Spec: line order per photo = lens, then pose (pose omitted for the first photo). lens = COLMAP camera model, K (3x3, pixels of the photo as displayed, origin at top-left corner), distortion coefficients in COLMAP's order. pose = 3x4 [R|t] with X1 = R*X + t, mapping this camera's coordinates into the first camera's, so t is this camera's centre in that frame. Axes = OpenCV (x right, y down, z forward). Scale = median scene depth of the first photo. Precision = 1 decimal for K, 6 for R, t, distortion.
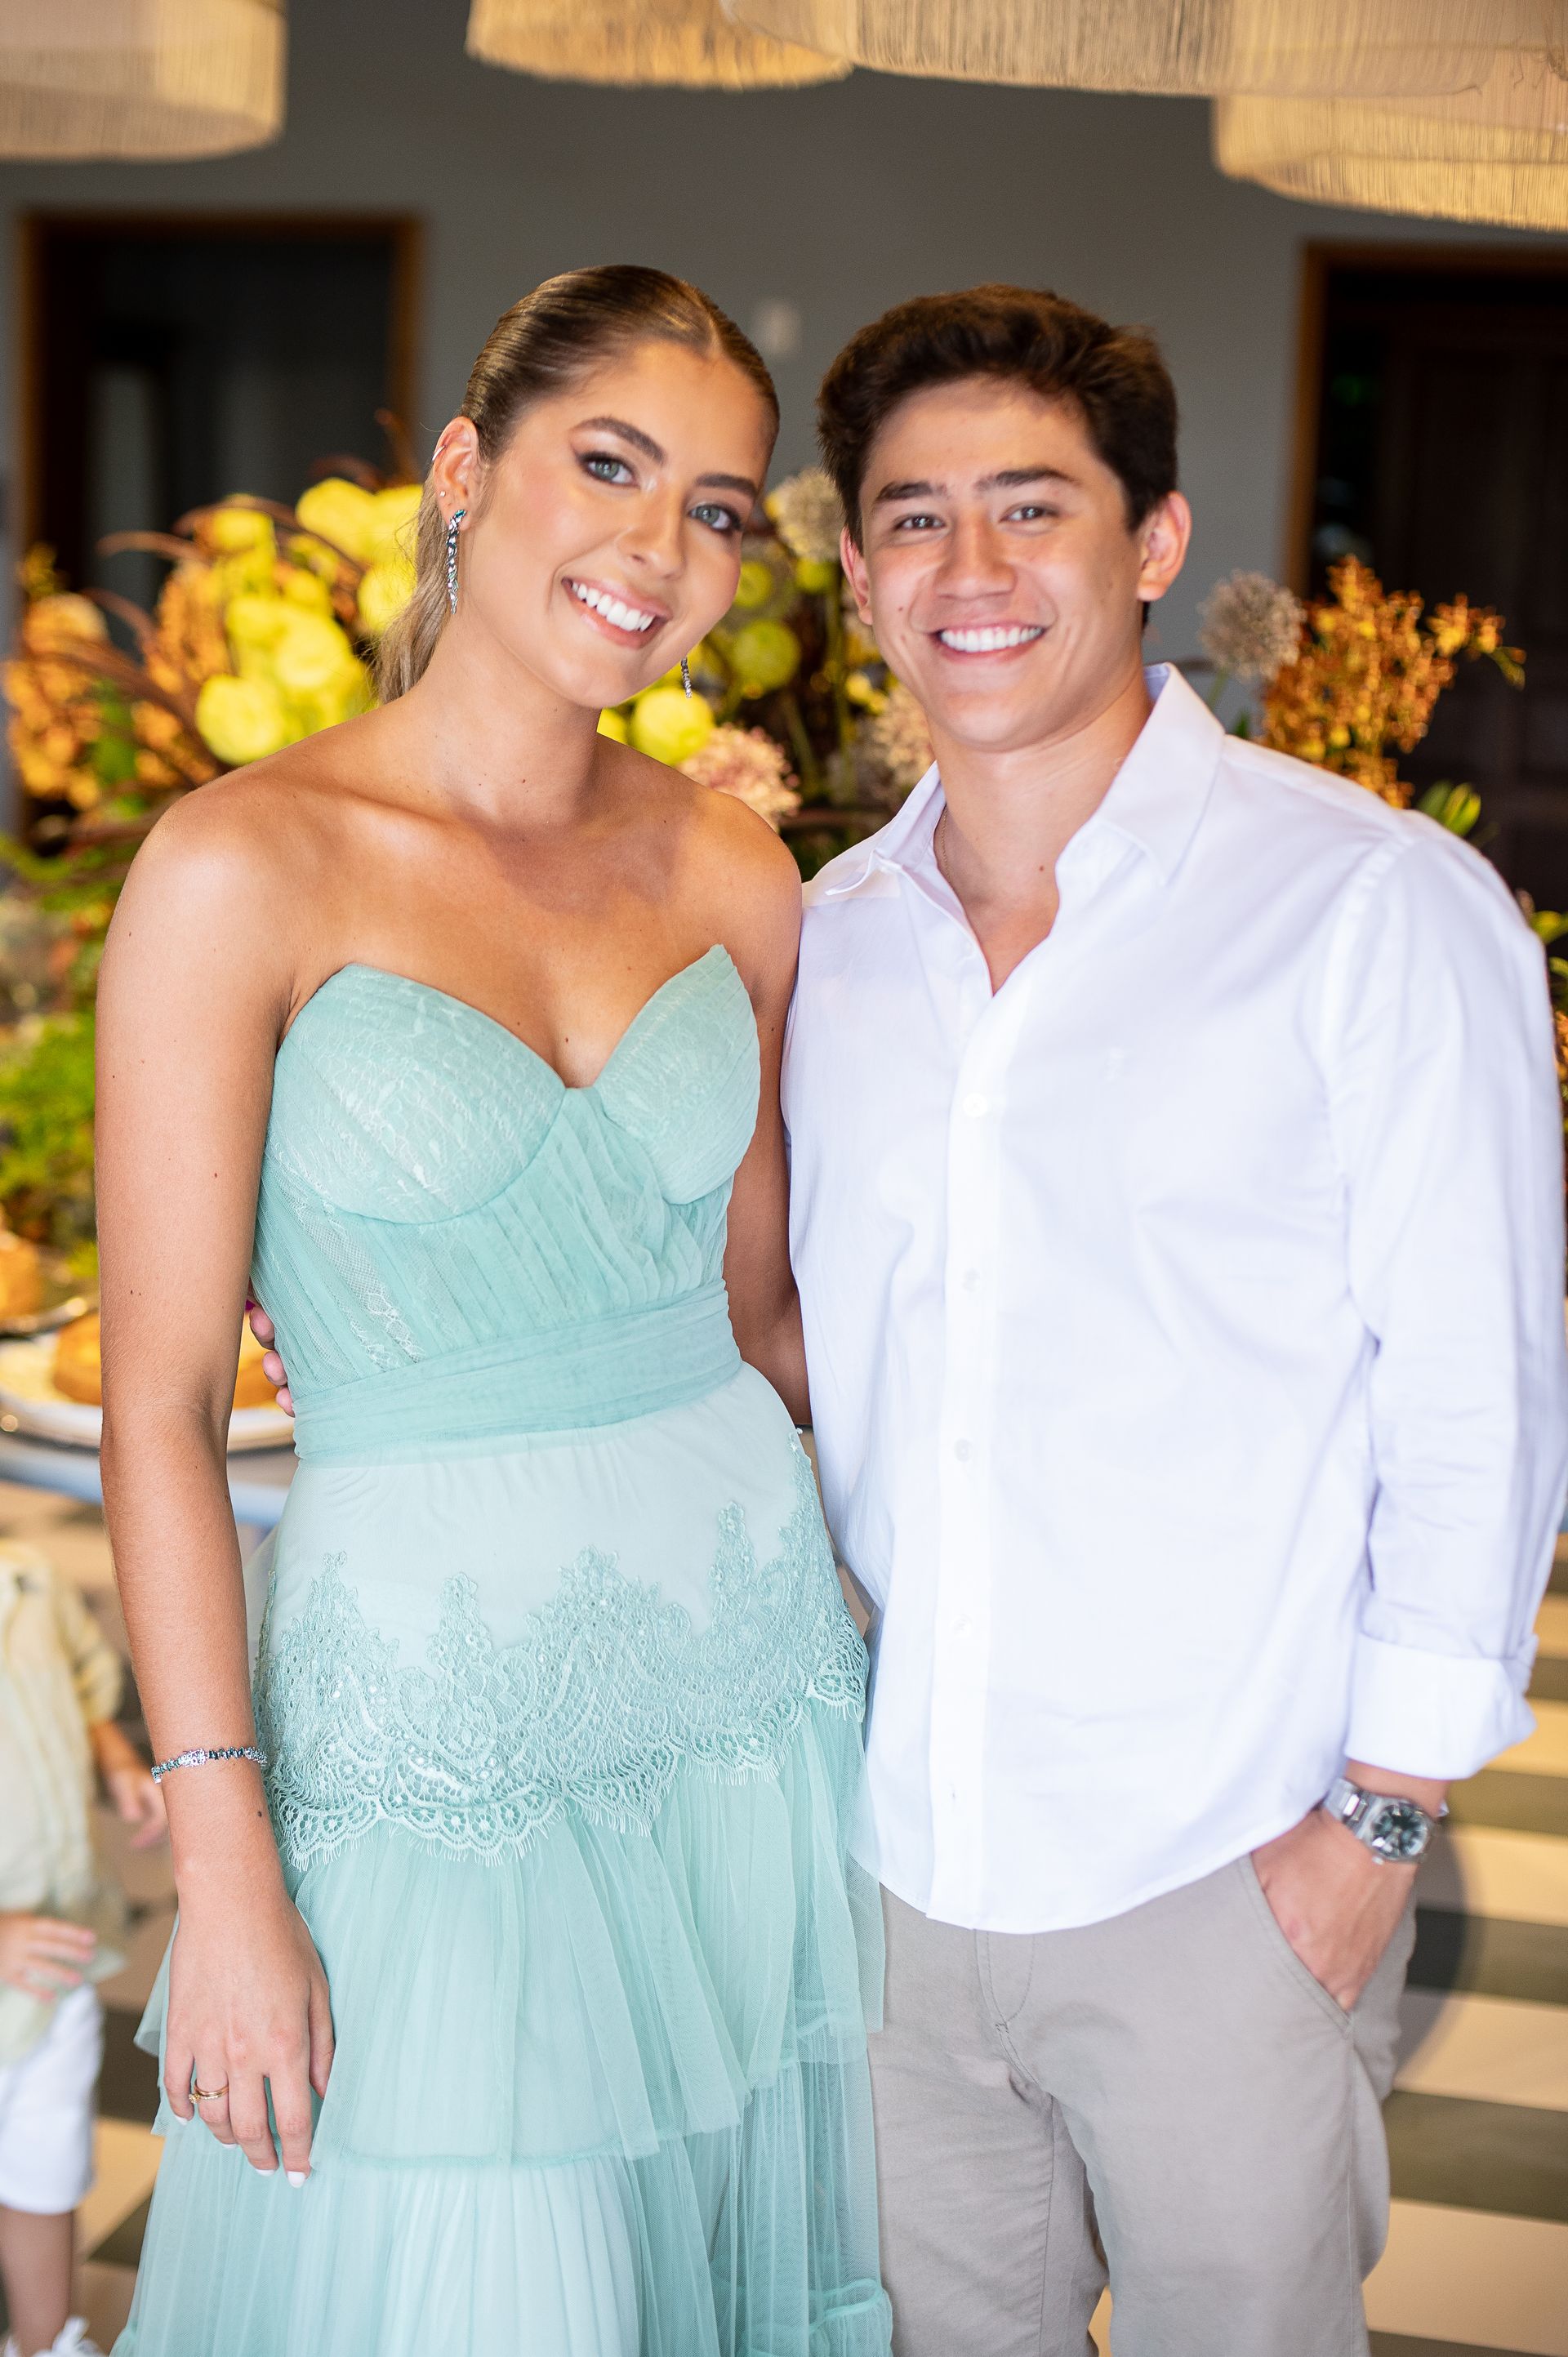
lens RADIAL K [[3547.8, 0, 707.3], [0, 3547.8, 1183.2], [0, 0, 1]] dist [-0.117660, -0.017101]
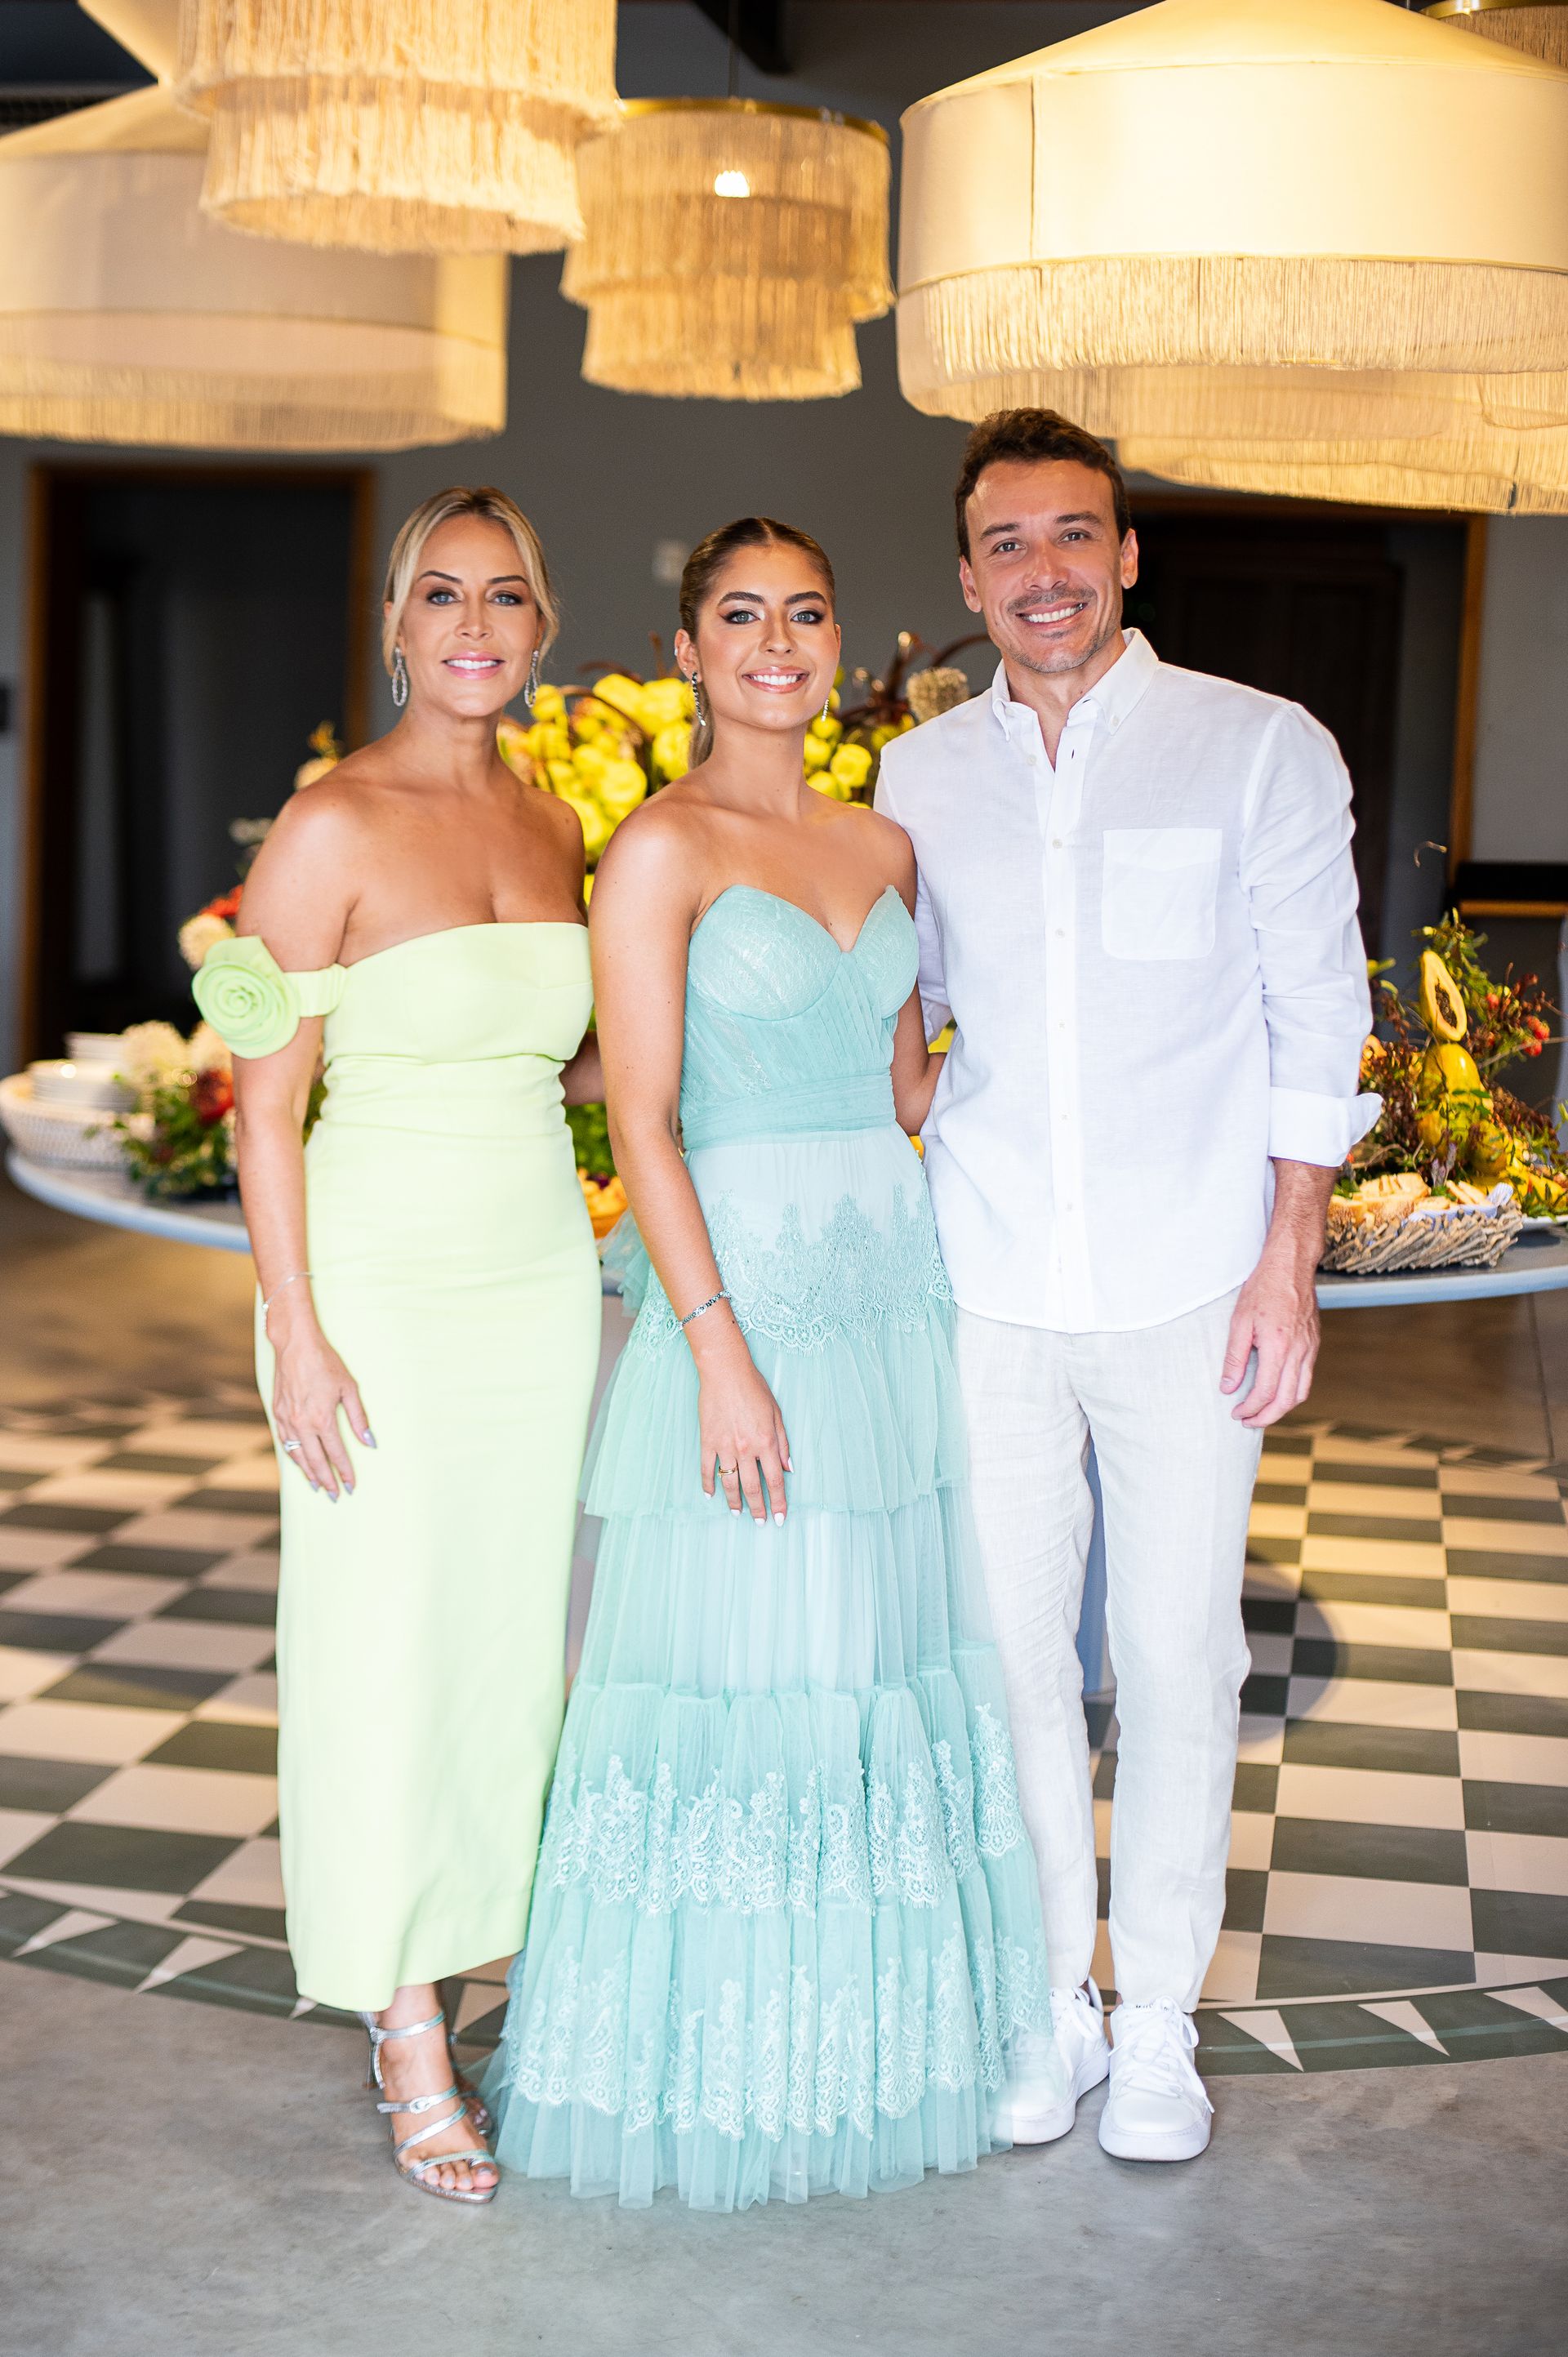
lens RADIAL K [[3506.0, 0, 743.0], [0, 3506.0, 1129.3], [0, 0, 1]] dist [-0.111328, 0.115804]
pose [[0.995944, -0.012201, 0.089146, -0.184440], [0.018668, 0.997225, -0.072070, 0.111465], [-0.088019, 0.073442, 0.993408, -0.518479]]
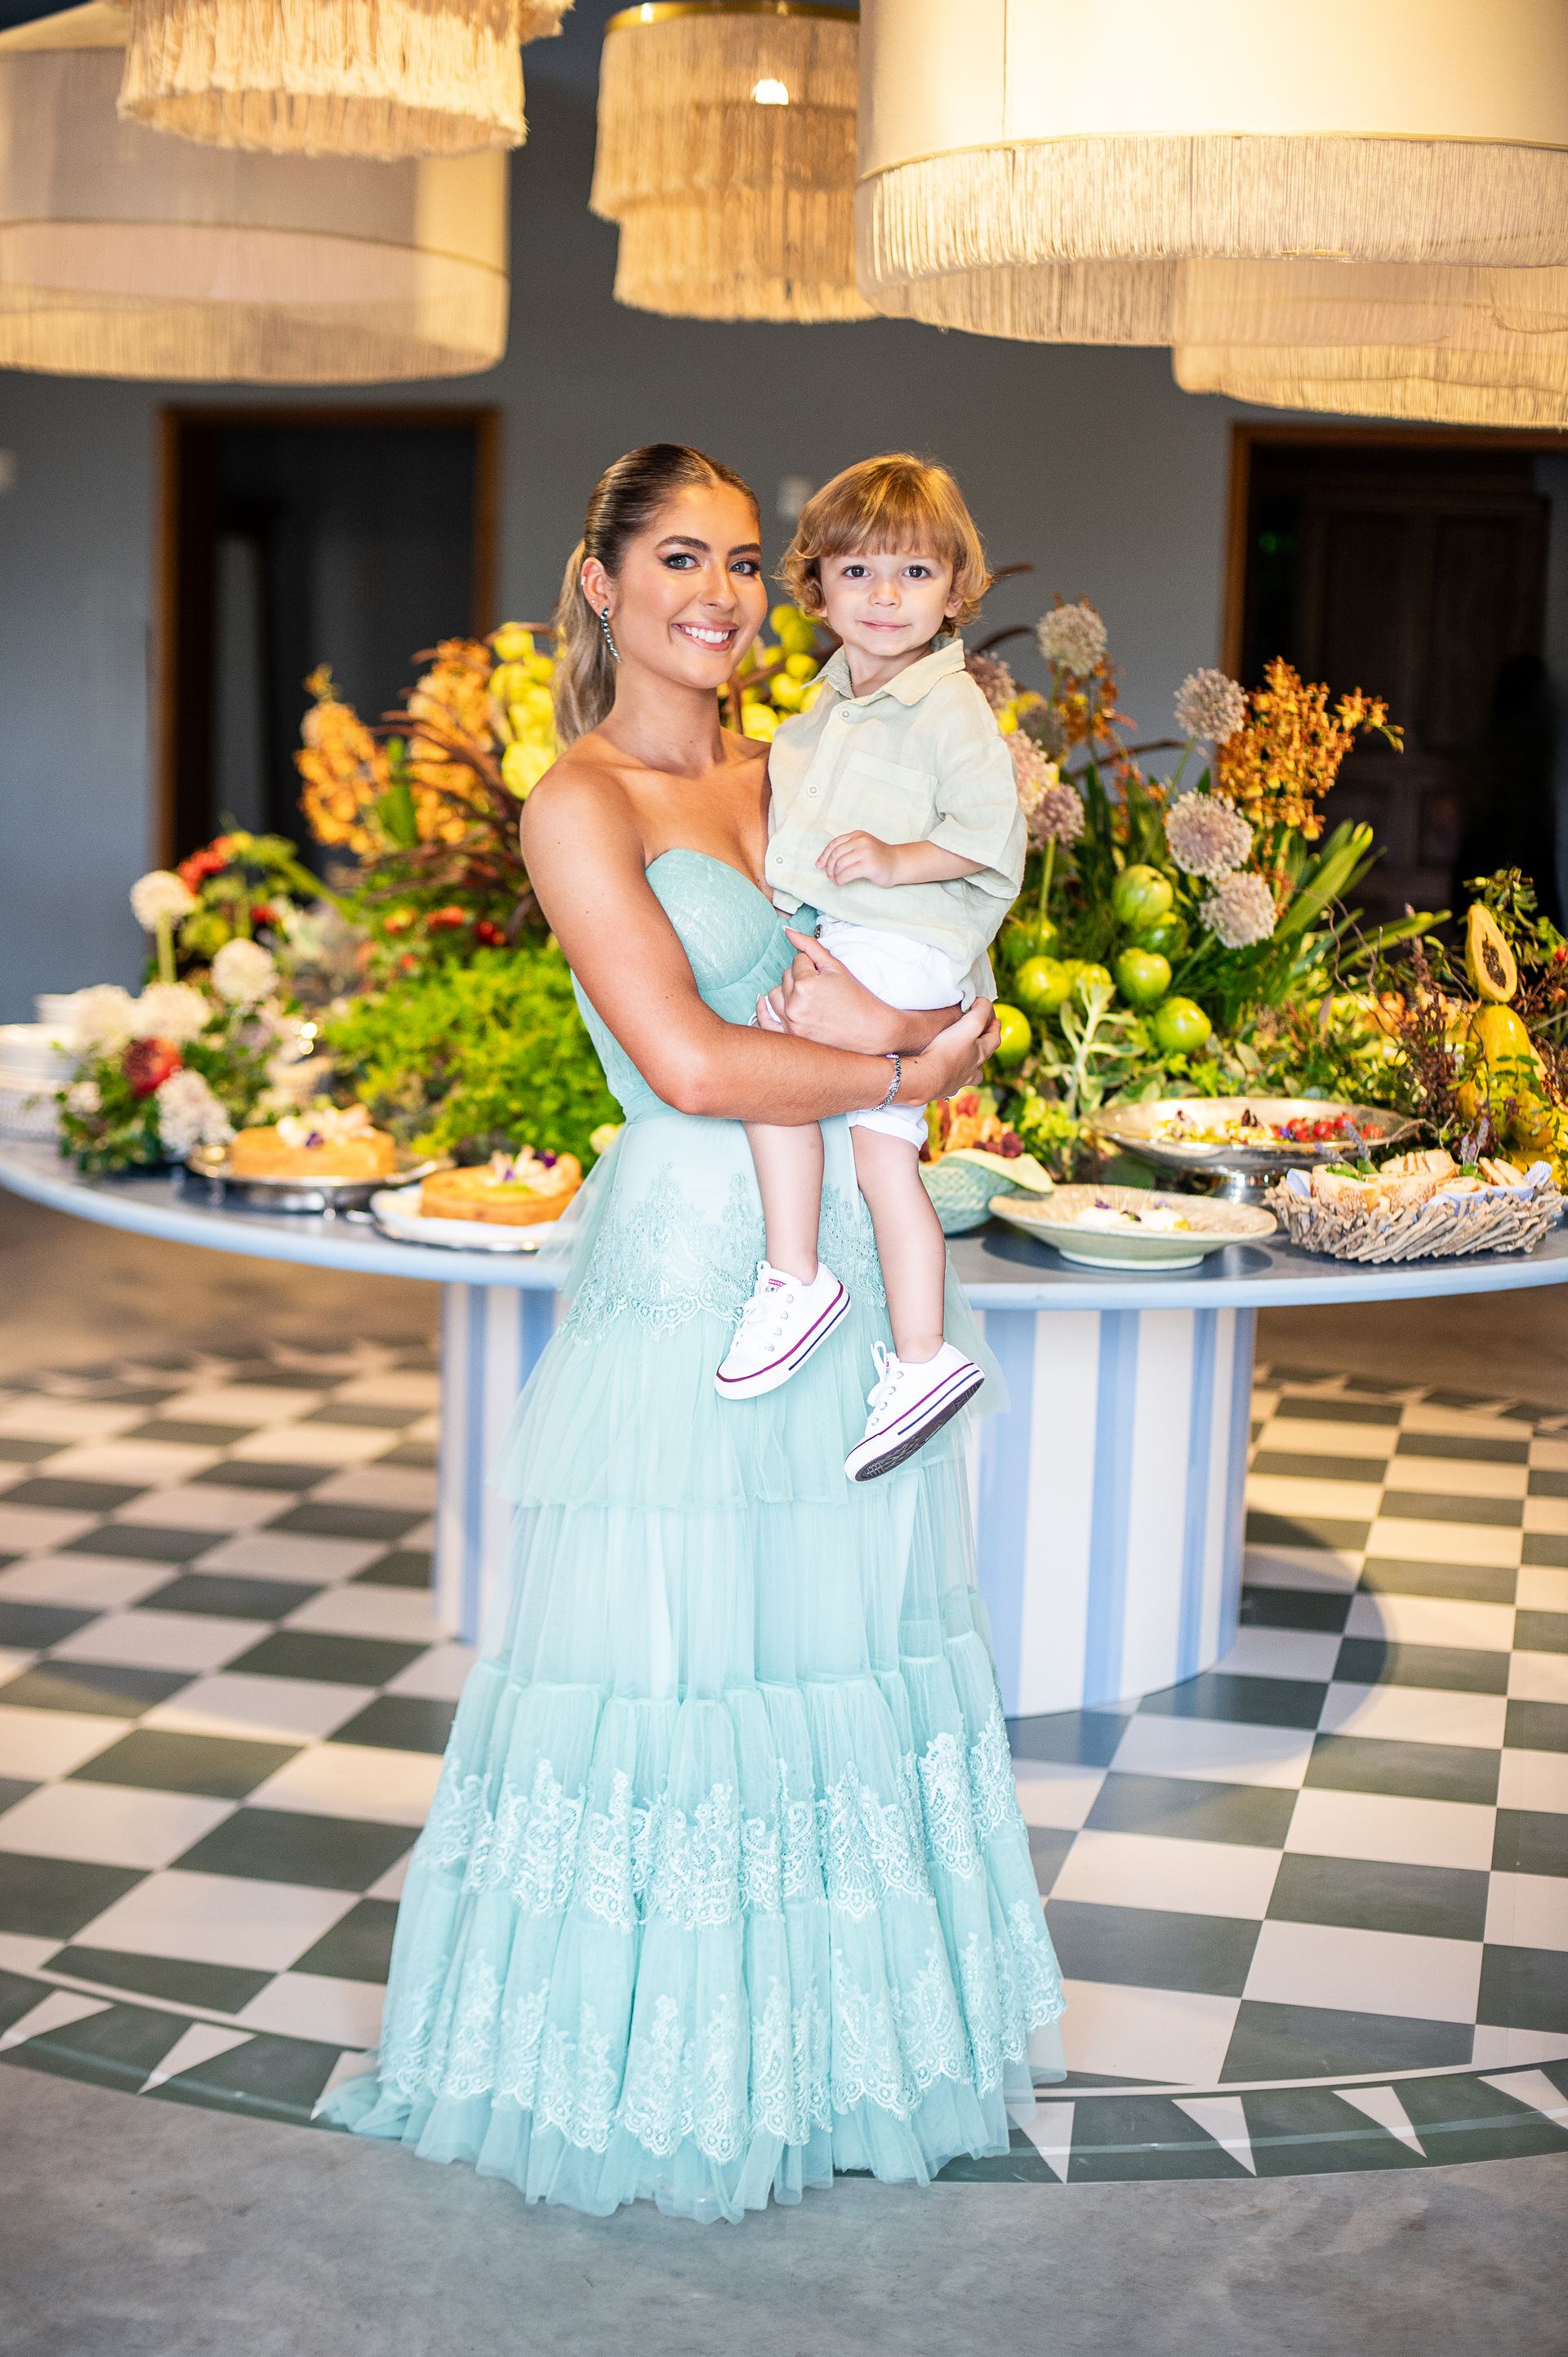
lens RADIAL K [[3347.2, 0, 777.9], [0, 3347.2, 1149.4], [0, 0, 1]] dist [-0.107922, 0.097270]
pose [[0.999470, -0.014384, 0.029197, -0.066440], [0.015672, 0.998892, -0.044374, 0.082072], [-0.028526, 0.044808, 0.998588, -0.354622]]
